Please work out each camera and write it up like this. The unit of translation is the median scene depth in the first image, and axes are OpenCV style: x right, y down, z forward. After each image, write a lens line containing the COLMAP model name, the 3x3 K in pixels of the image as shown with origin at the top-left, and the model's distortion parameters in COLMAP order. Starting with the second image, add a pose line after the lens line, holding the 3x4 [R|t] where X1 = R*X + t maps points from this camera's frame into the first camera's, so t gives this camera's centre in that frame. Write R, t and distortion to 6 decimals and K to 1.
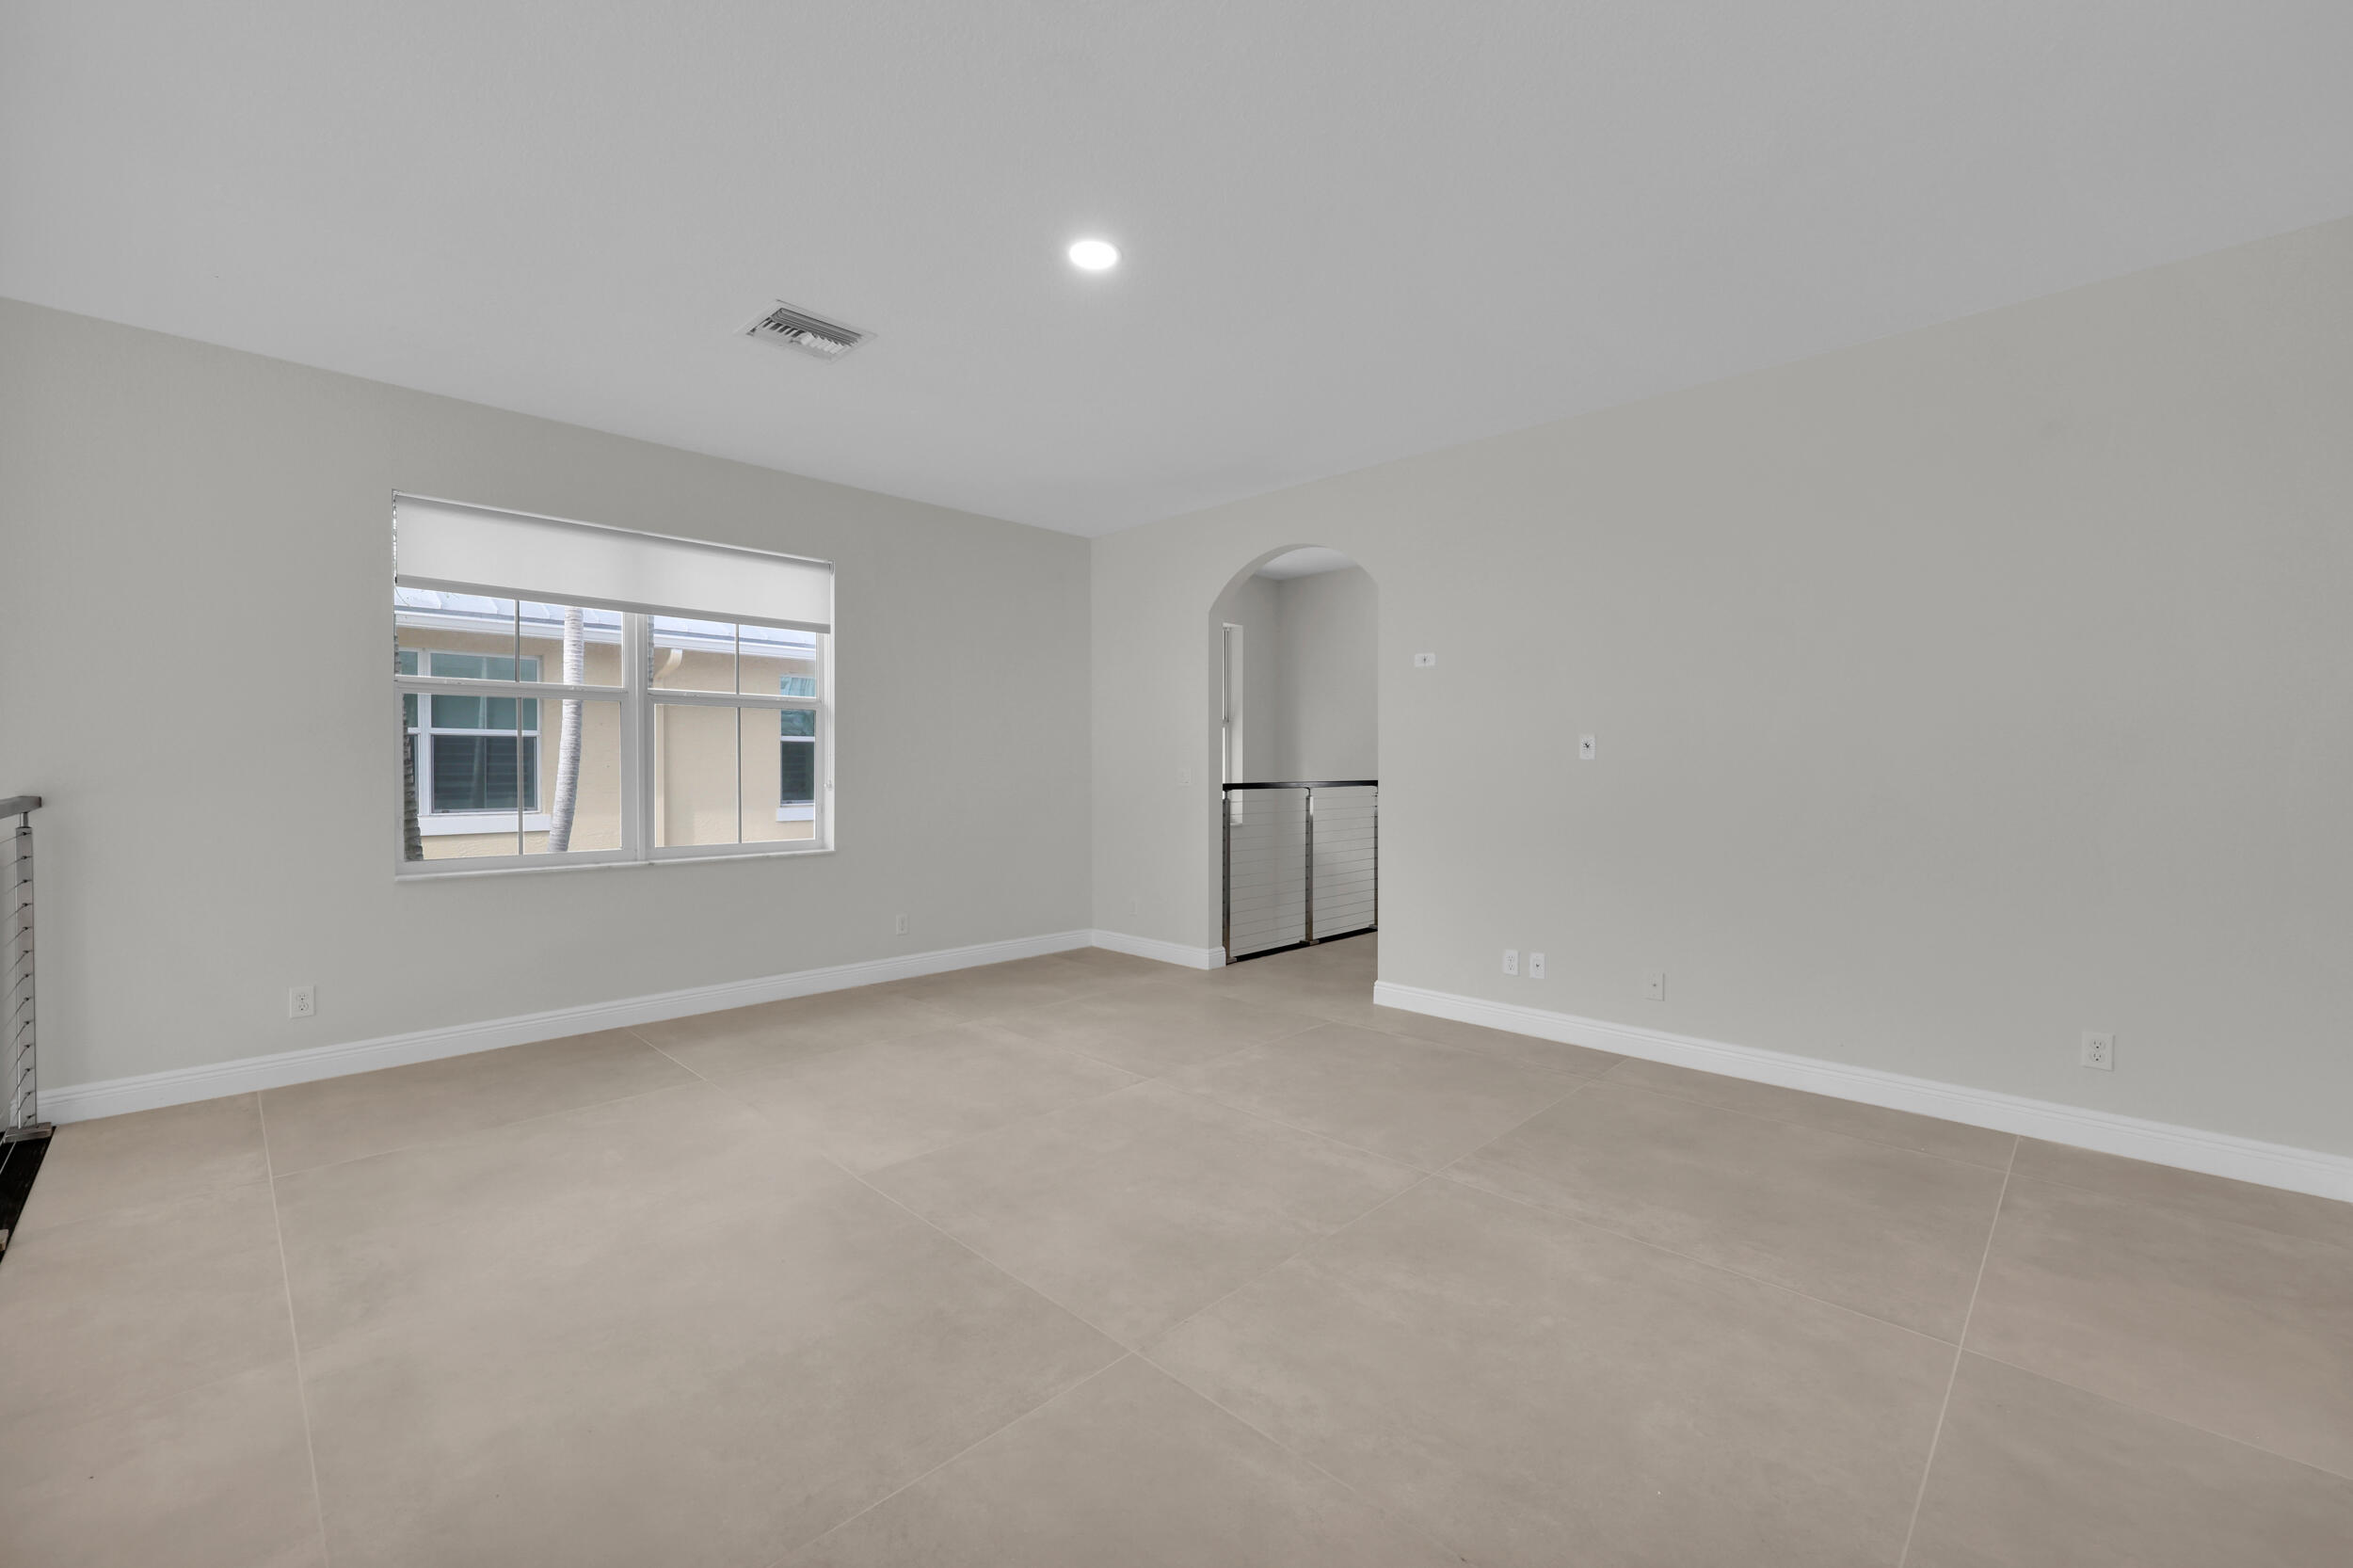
lens RADIAL K [[958.9, 0, 1171.6], [0, 958.9, 775.1], [0, 0, 1]] dist [0.000125, -0.000062]
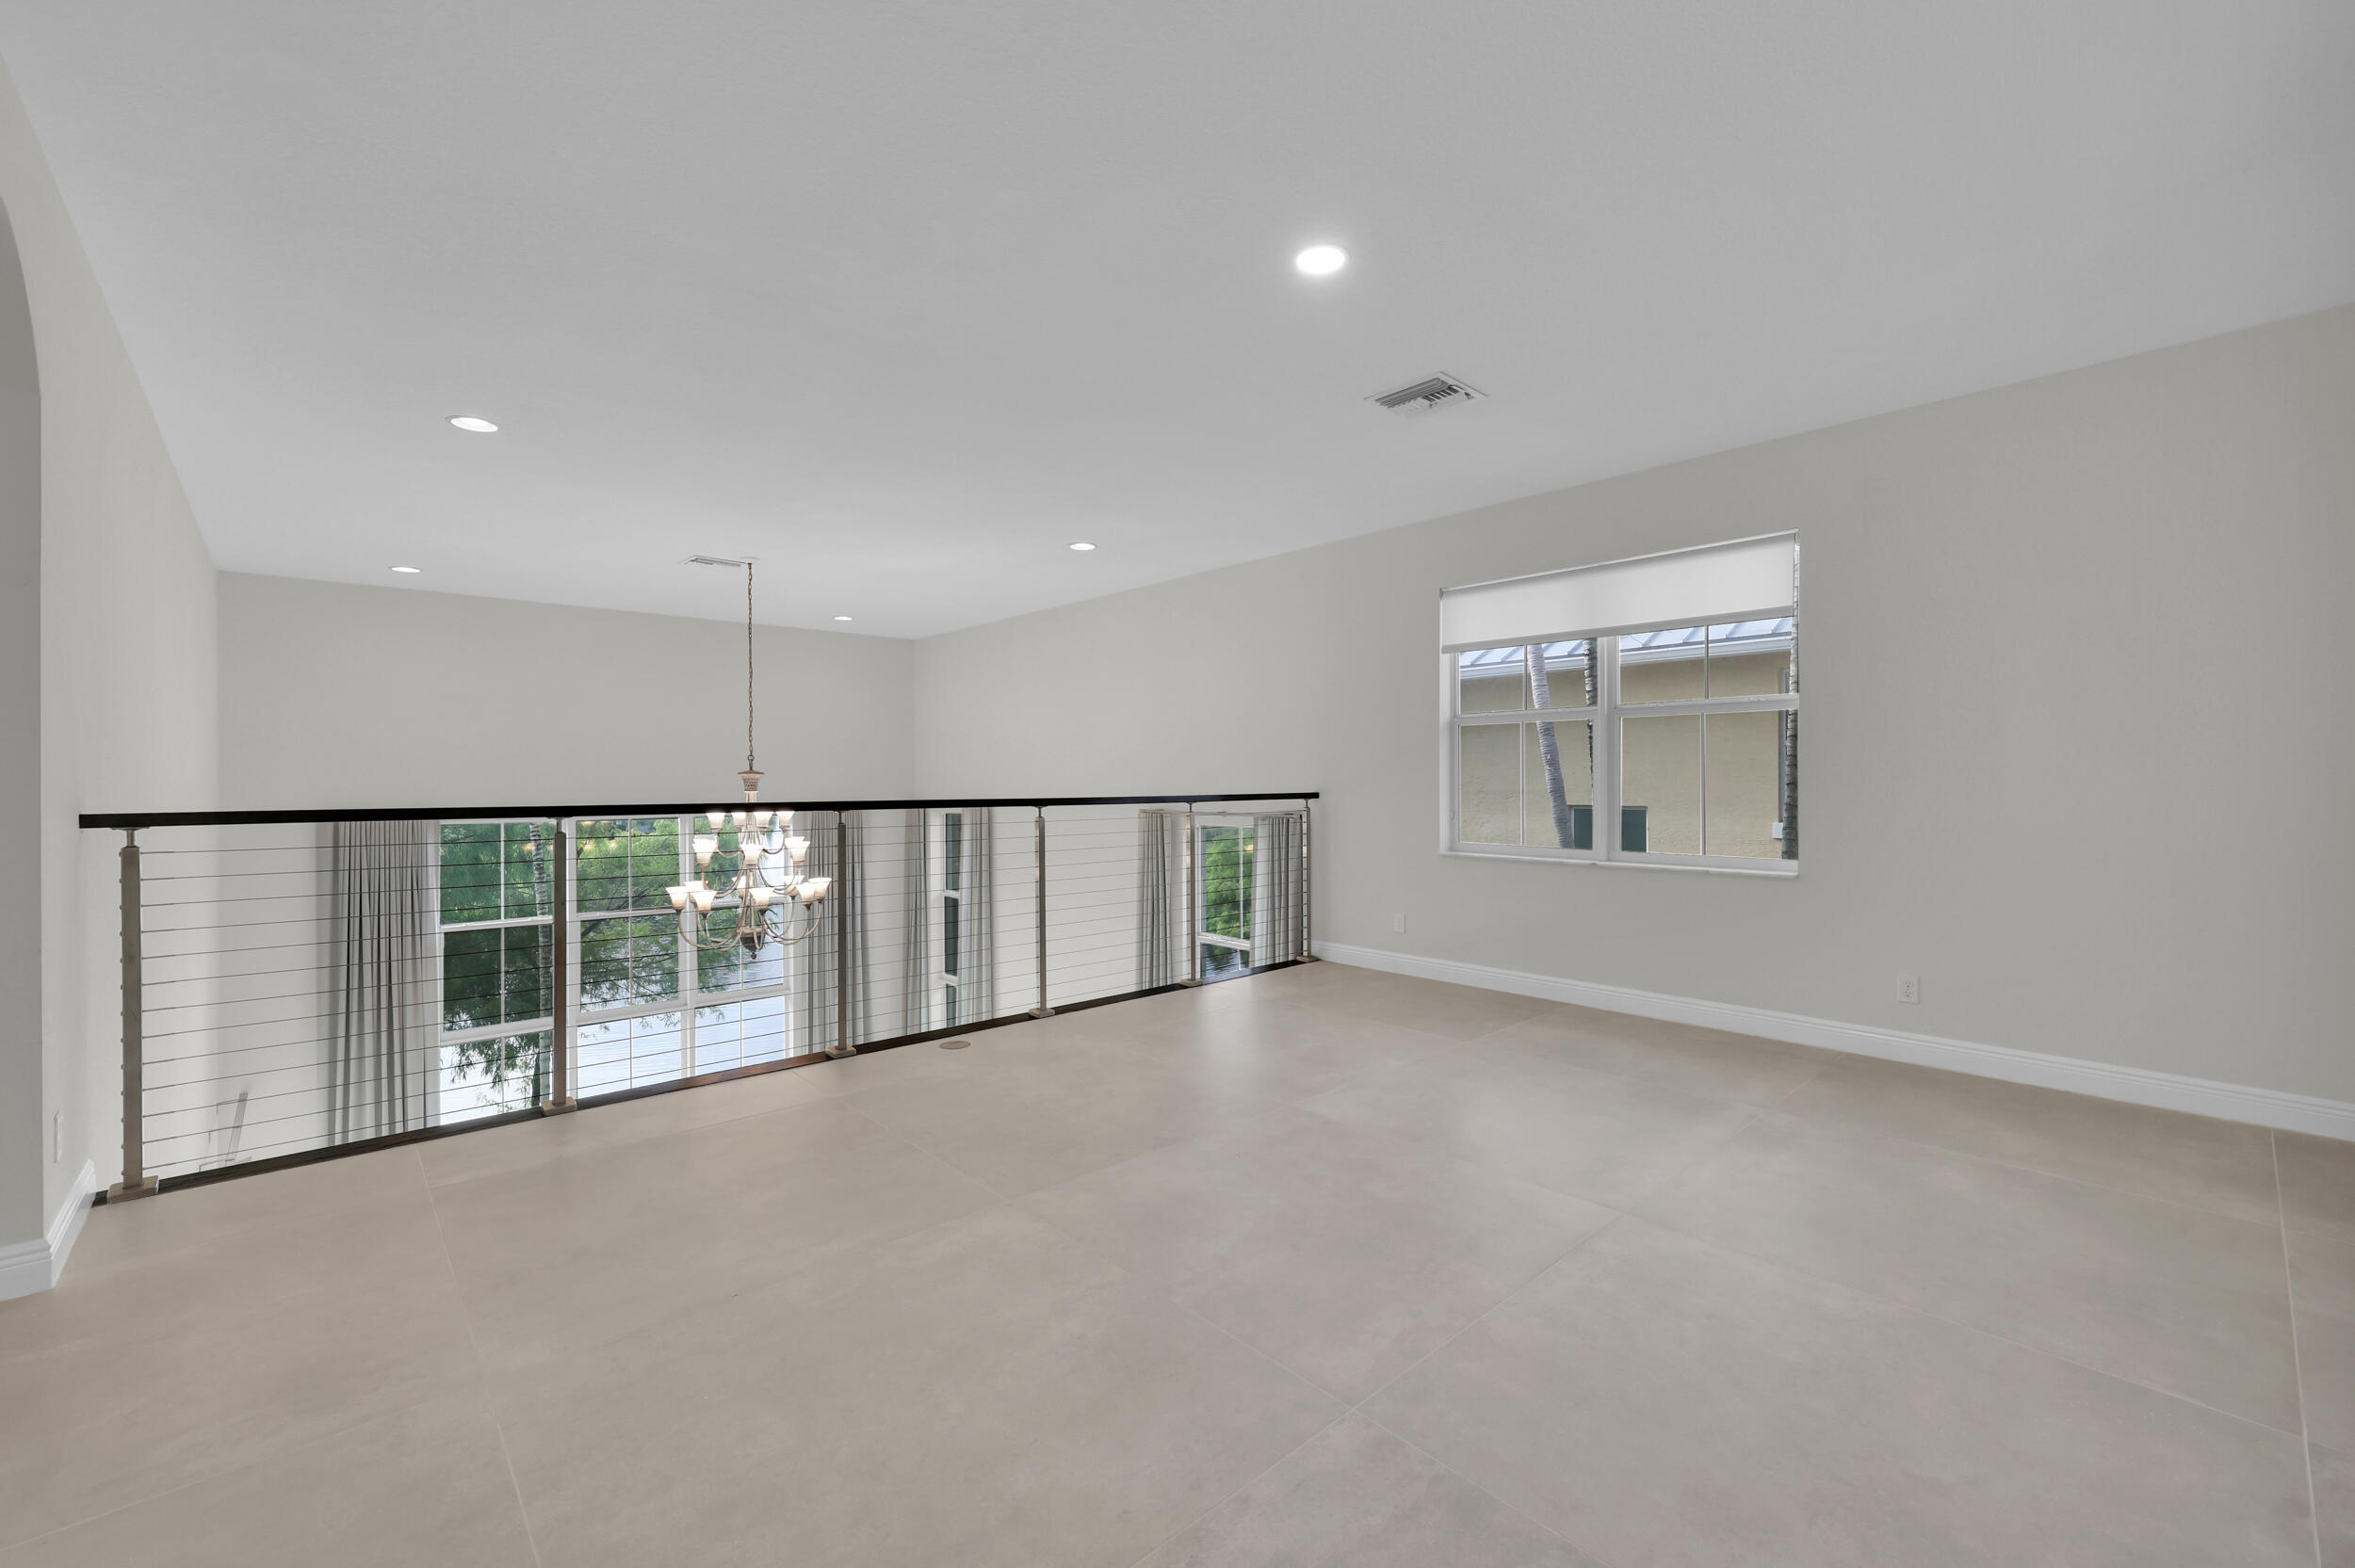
lens RADIAL K [[959.6, 0, 1184.6], [0, 959.6, 789.7], [0, 0, 1]] dist [0.000125, -0.000062]
pose [[-0.054245, 0.009597, -0.998482, 0.621459], [-0.003309, 0.999947, 0.009791, -0.002445], [0.998522, 0.003835, -0.054211, 0.624539]]
